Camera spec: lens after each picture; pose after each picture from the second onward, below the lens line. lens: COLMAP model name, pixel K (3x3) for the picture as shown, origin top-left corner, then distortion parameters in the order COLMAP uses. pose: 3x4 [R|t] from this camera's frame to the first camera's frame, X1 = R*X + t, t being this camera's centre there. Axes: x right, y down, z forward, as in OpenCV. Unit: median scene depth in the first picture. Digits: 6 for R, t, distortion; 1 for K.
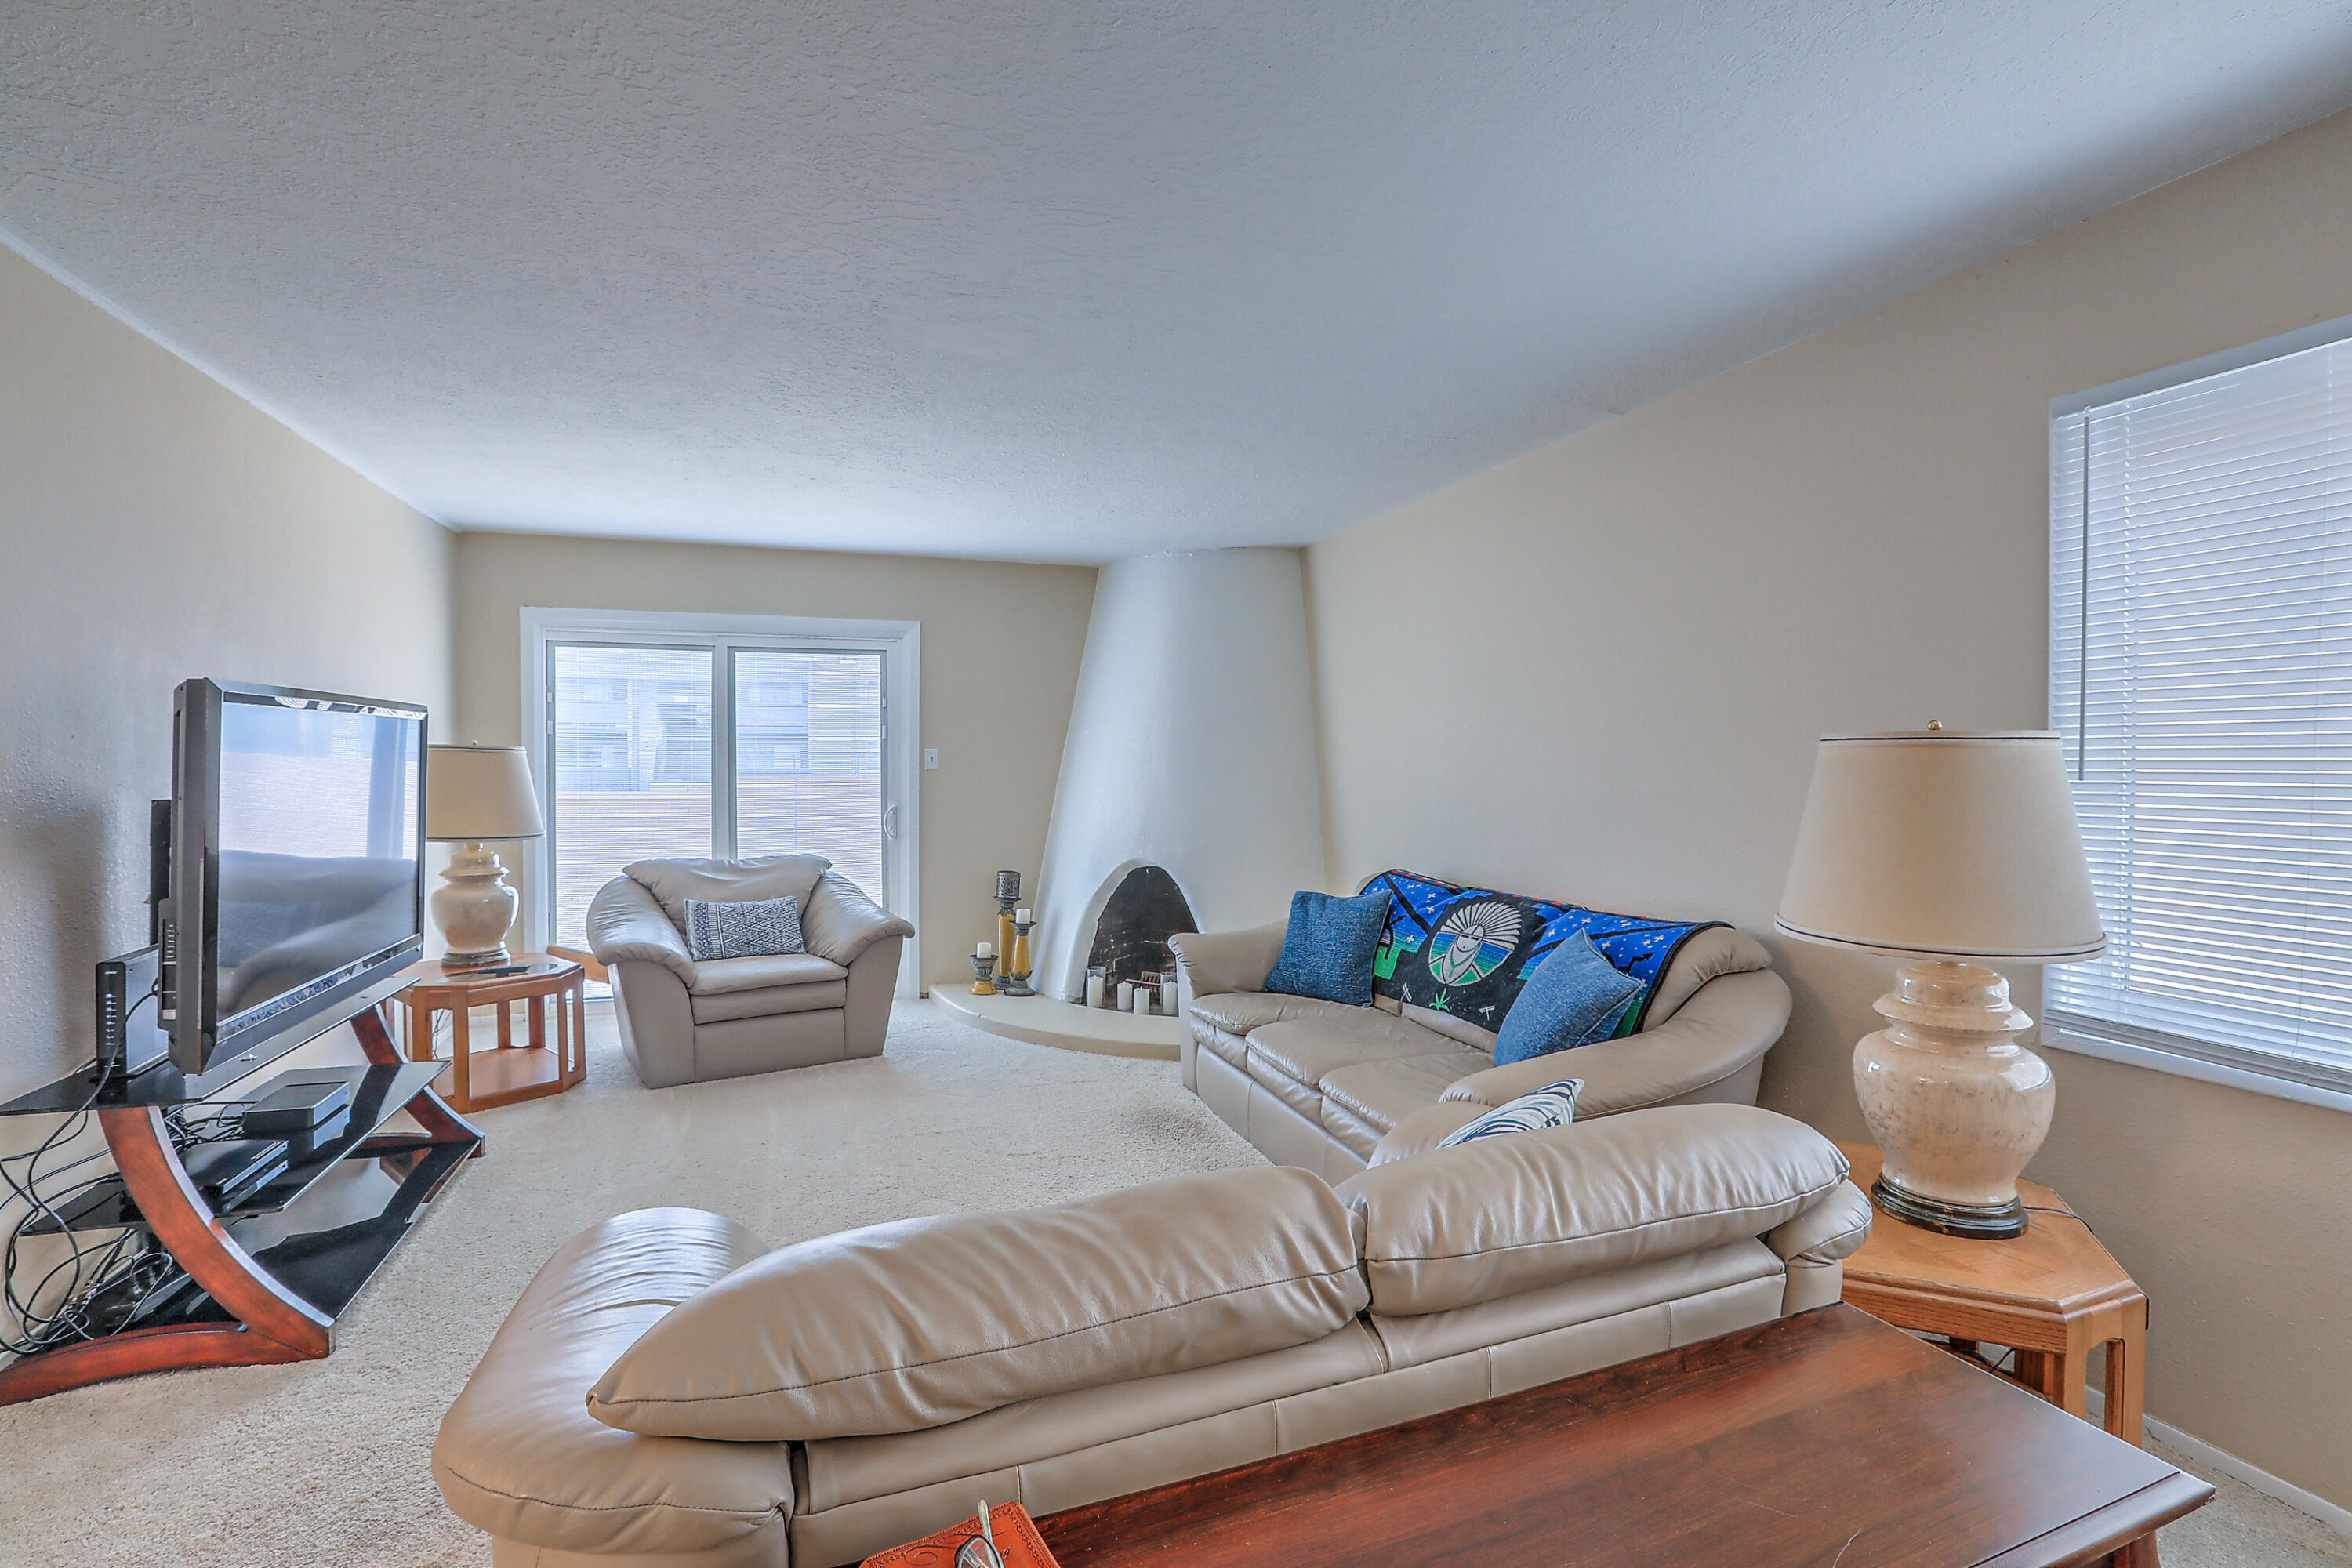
lens RADIAL K [[1068.8, 0, 1180.4], [0, 1068.8, 781.3], [0, 0, 1]] dist [-0.054513, 0.018067]
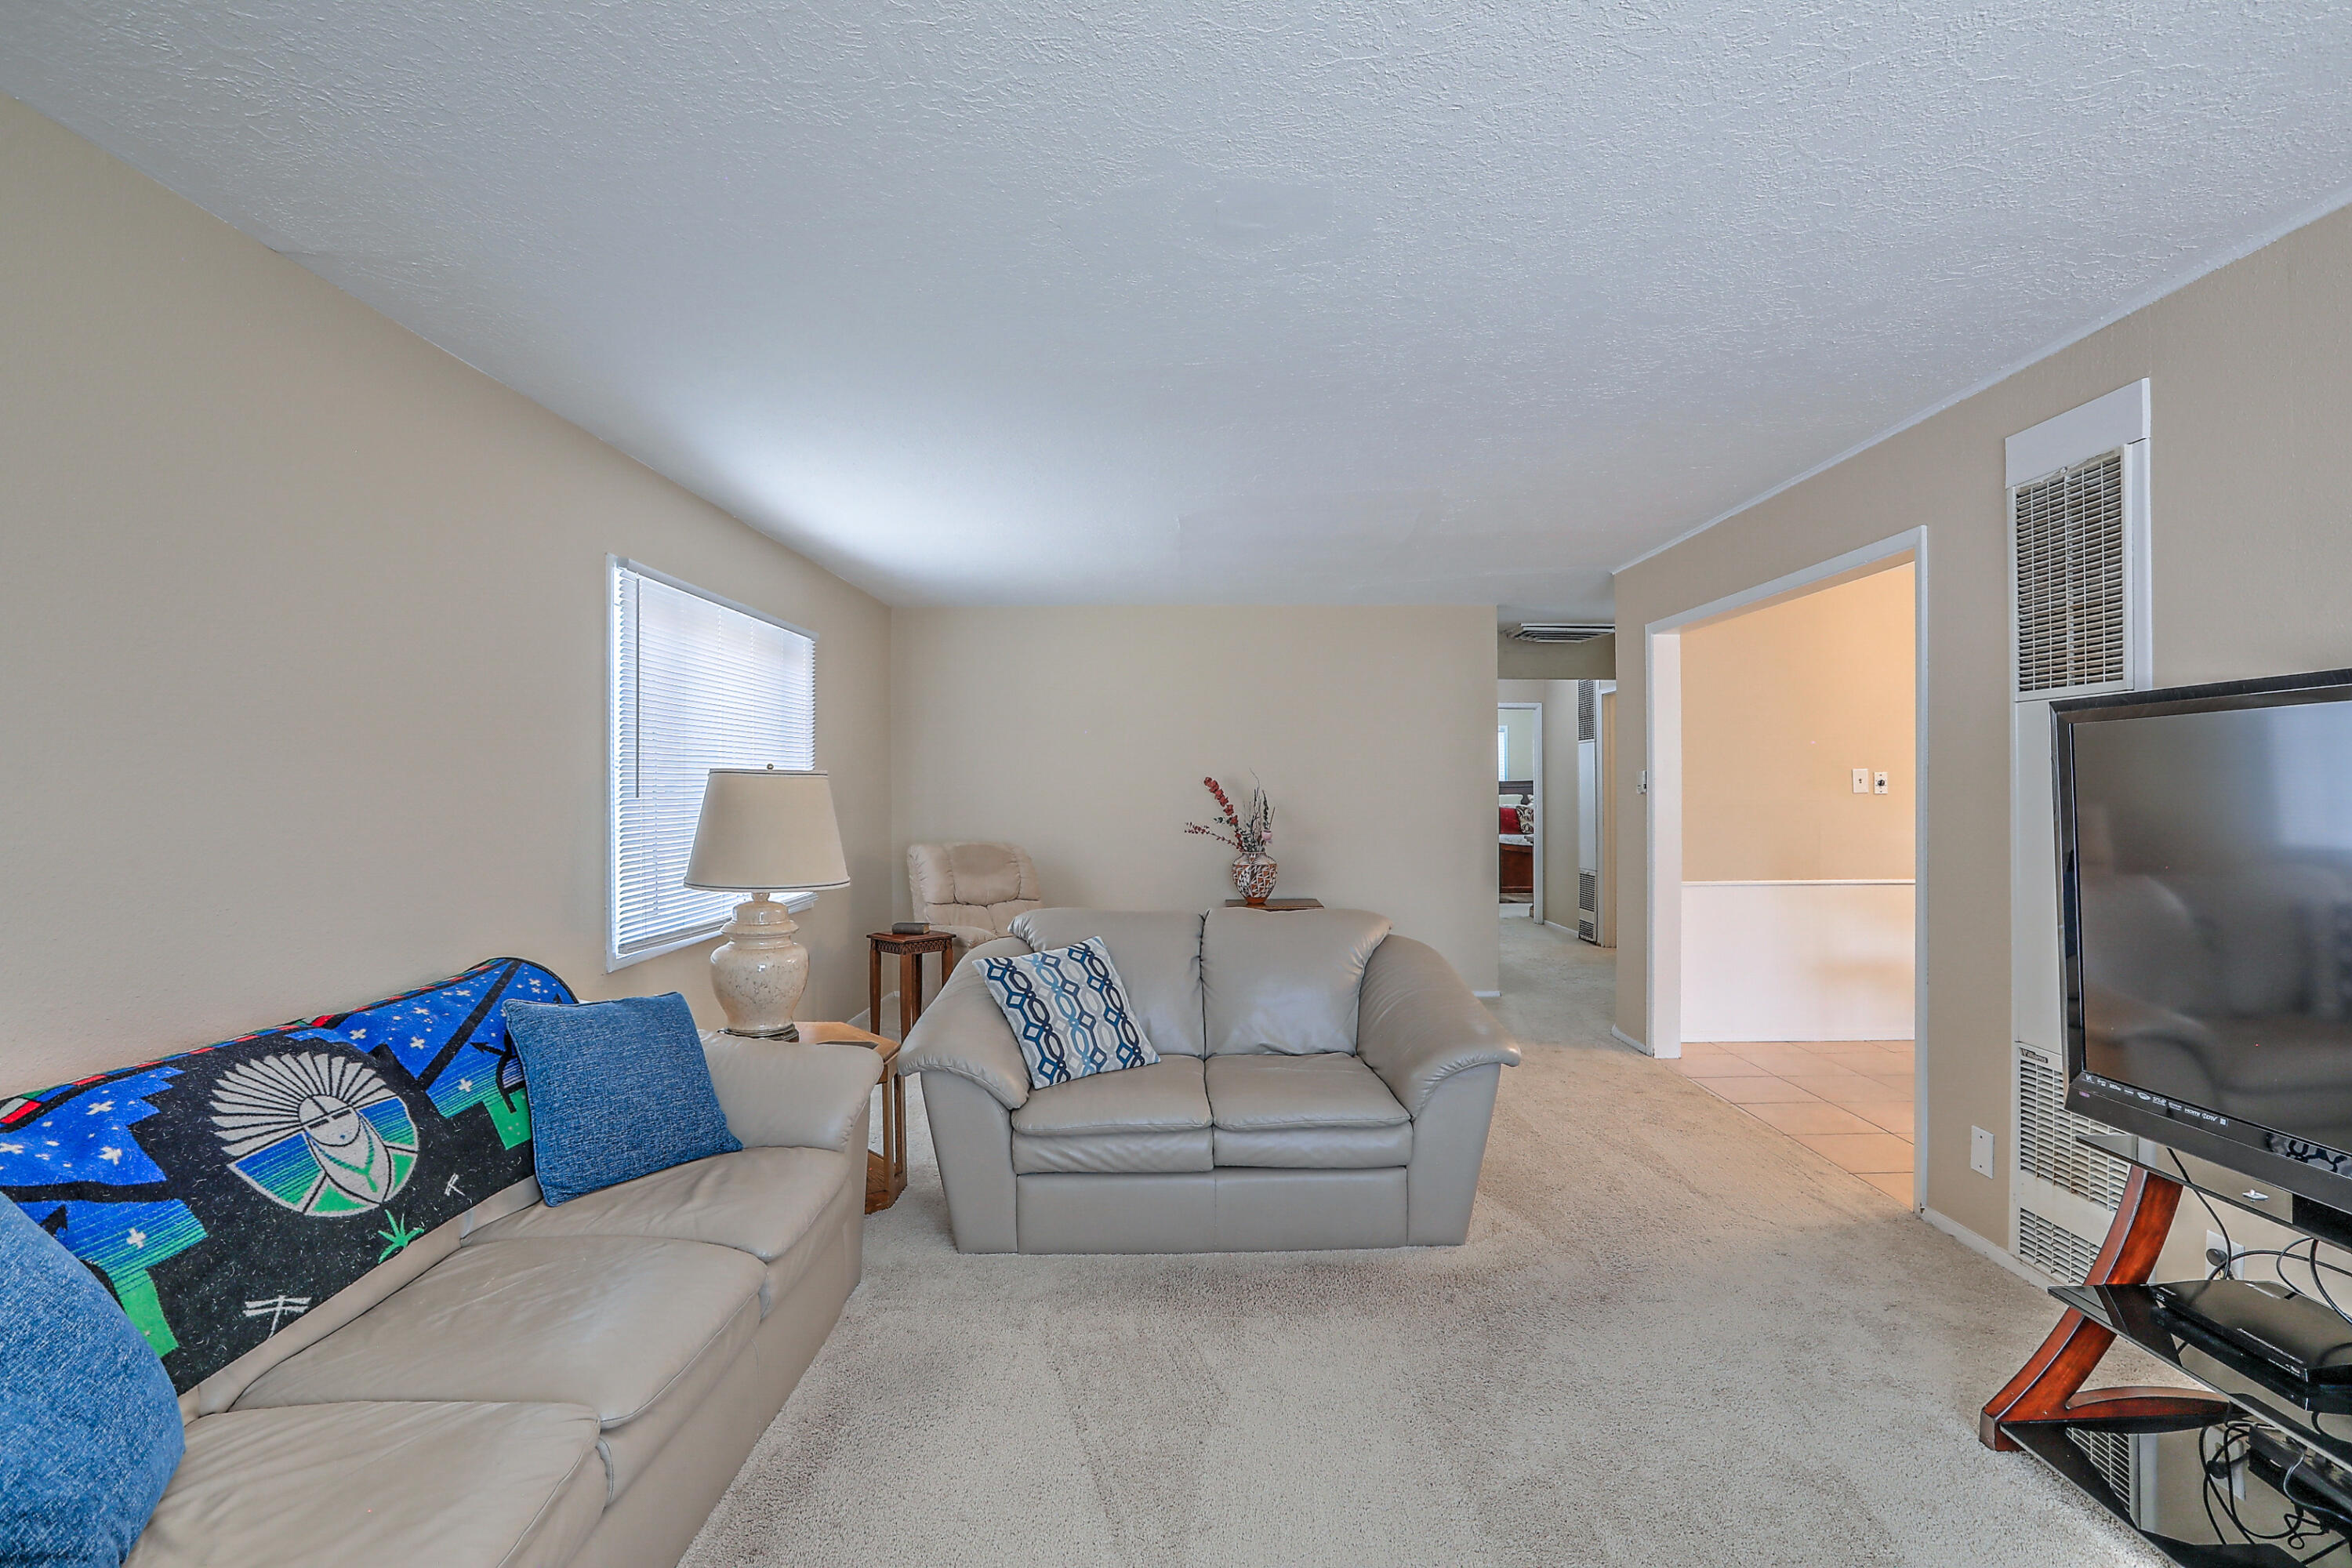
lens RADIAL K [[1068.8, 0, 1180.4], [0, 1068.8, 781.3], [0, 0, 1]] dist [-0.054513, 0.018067]
pose [[-0.937143, -0.001200, 0.348943, -0.230977], [0.005178, 0.999836, 0.017345, -0.021971], [-0.348907, 0.018062, -0.936983, 1.002444]]
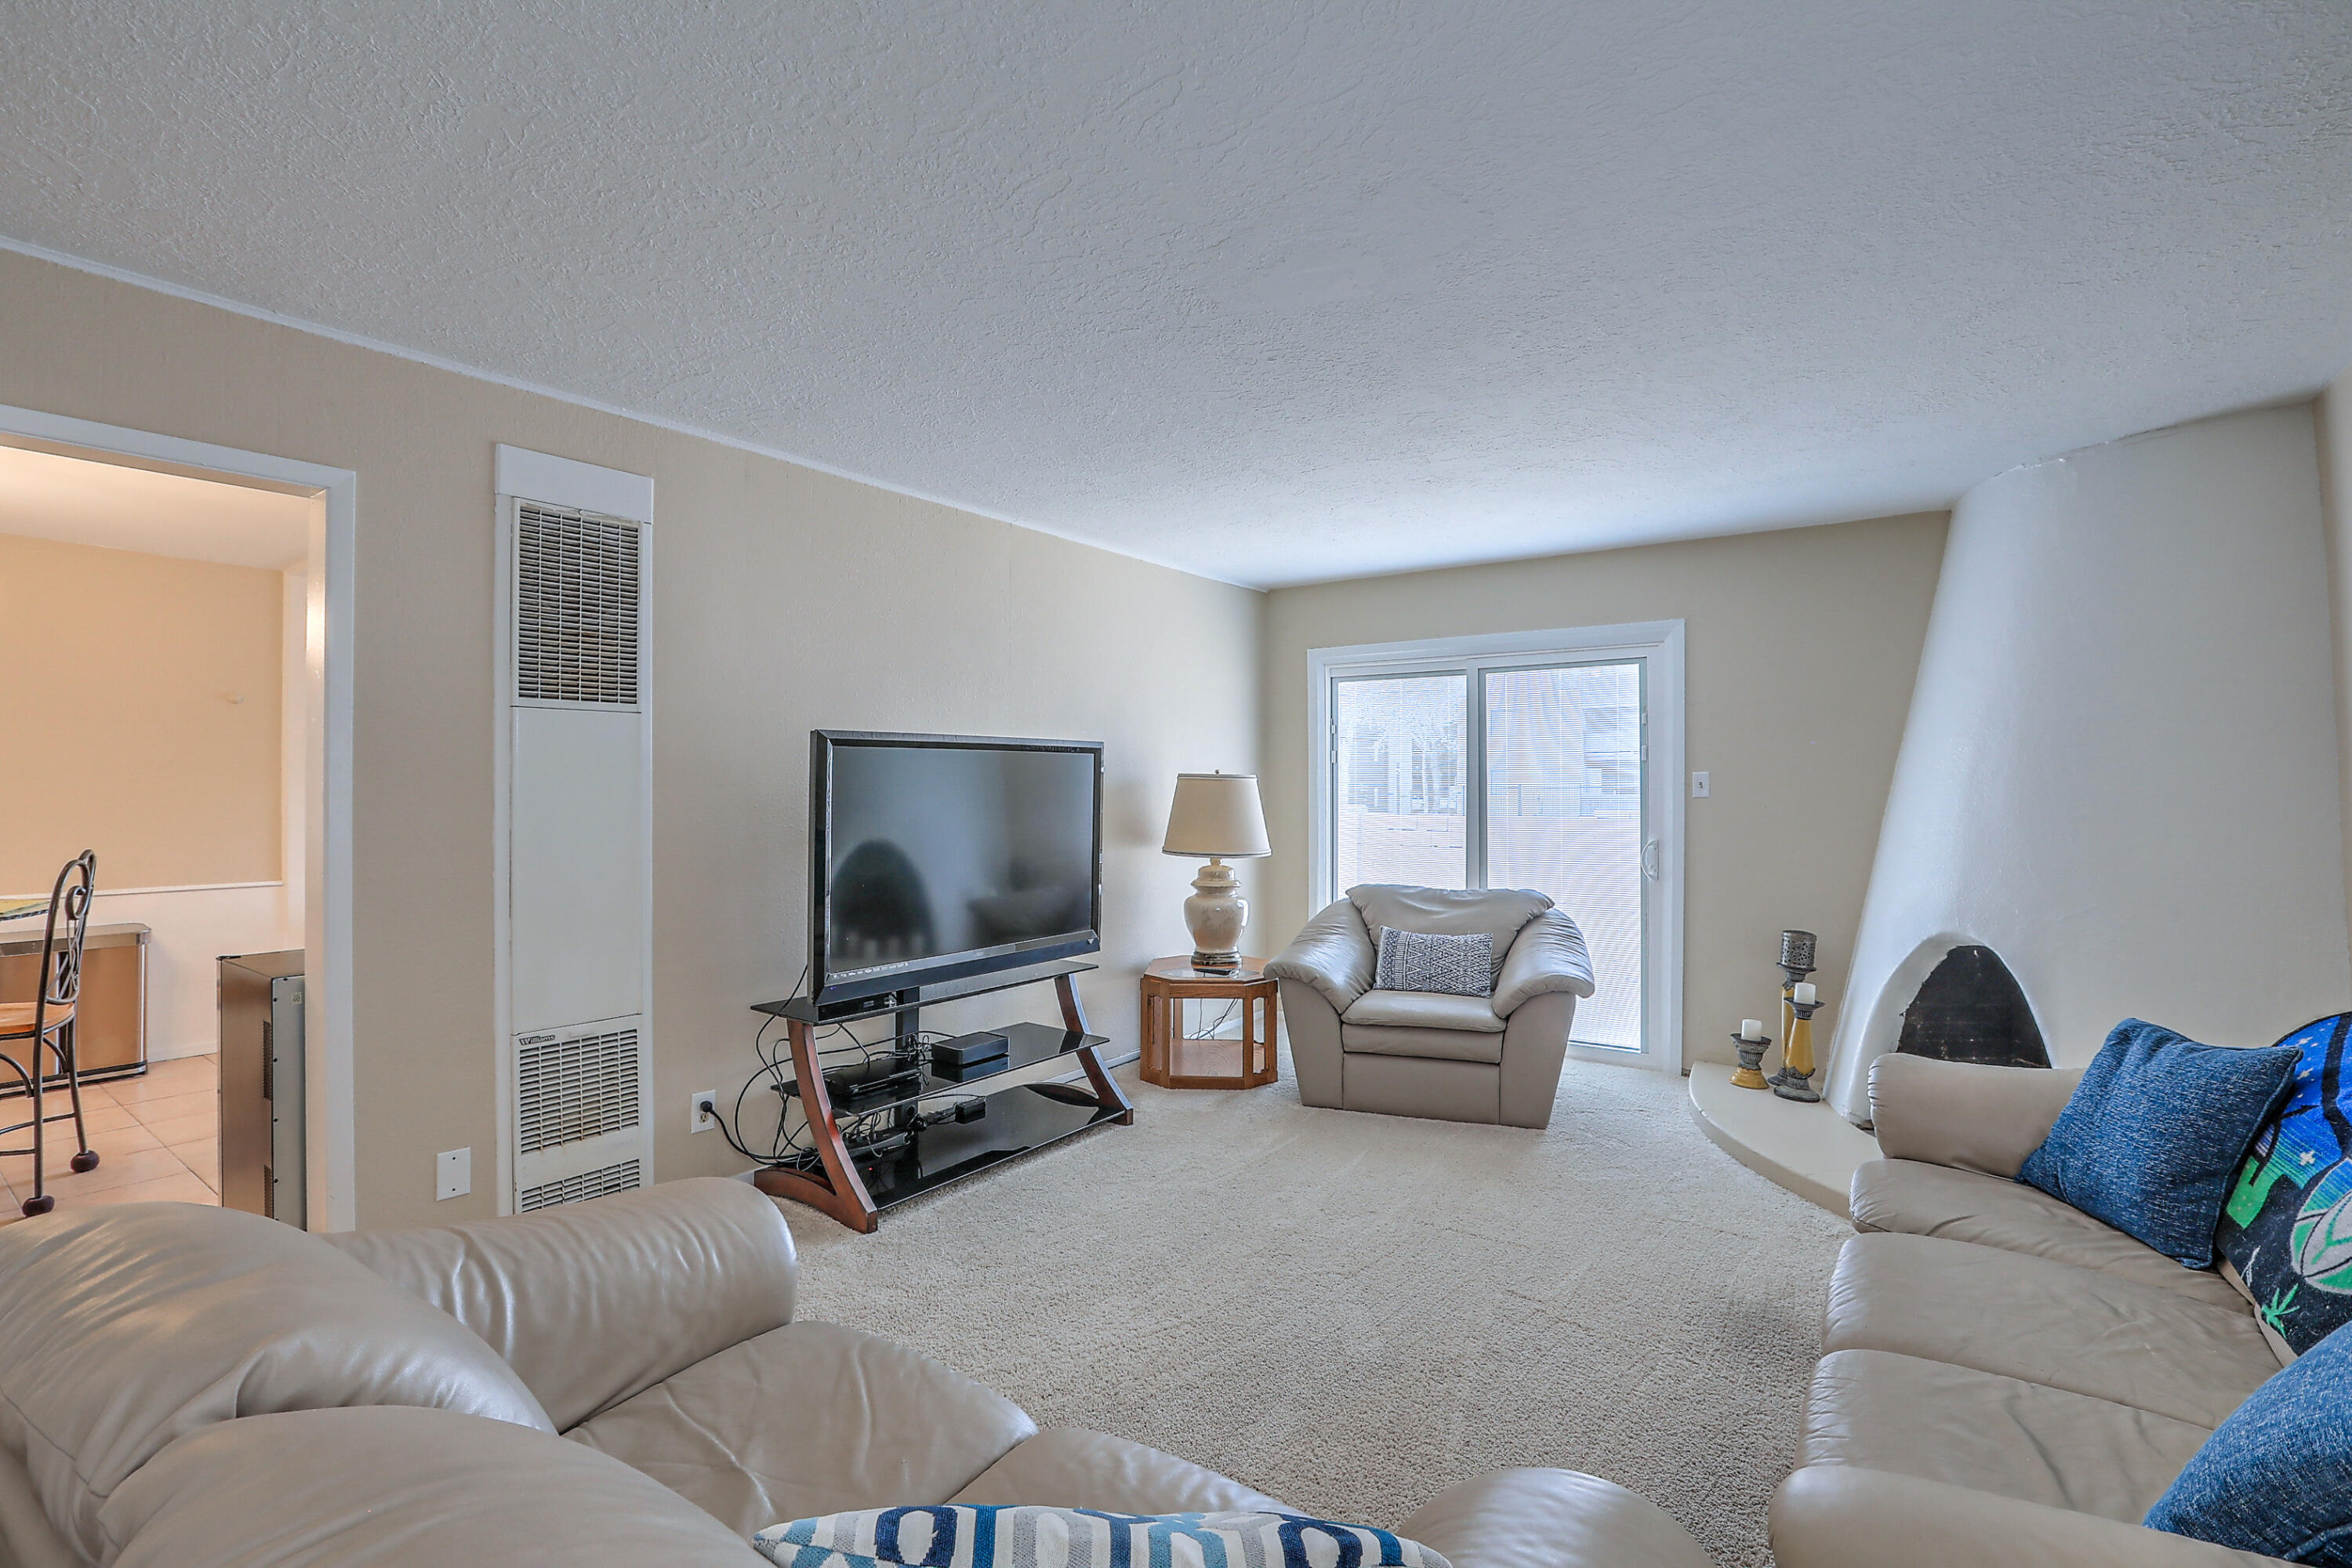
lens RADIAL K [[1068.8, 0, 1180.4], [0, 1068.8, 781.3], [0, 0, 1]] dist [-0.054513, 0.018067]
pose [[0.571796, -0.006573, -0.820369, 0.251077], [-0.013588, 0.999755, -0.017481, -0.004827], [0.820283, 0.021143, 0.571567, 0.262190]]
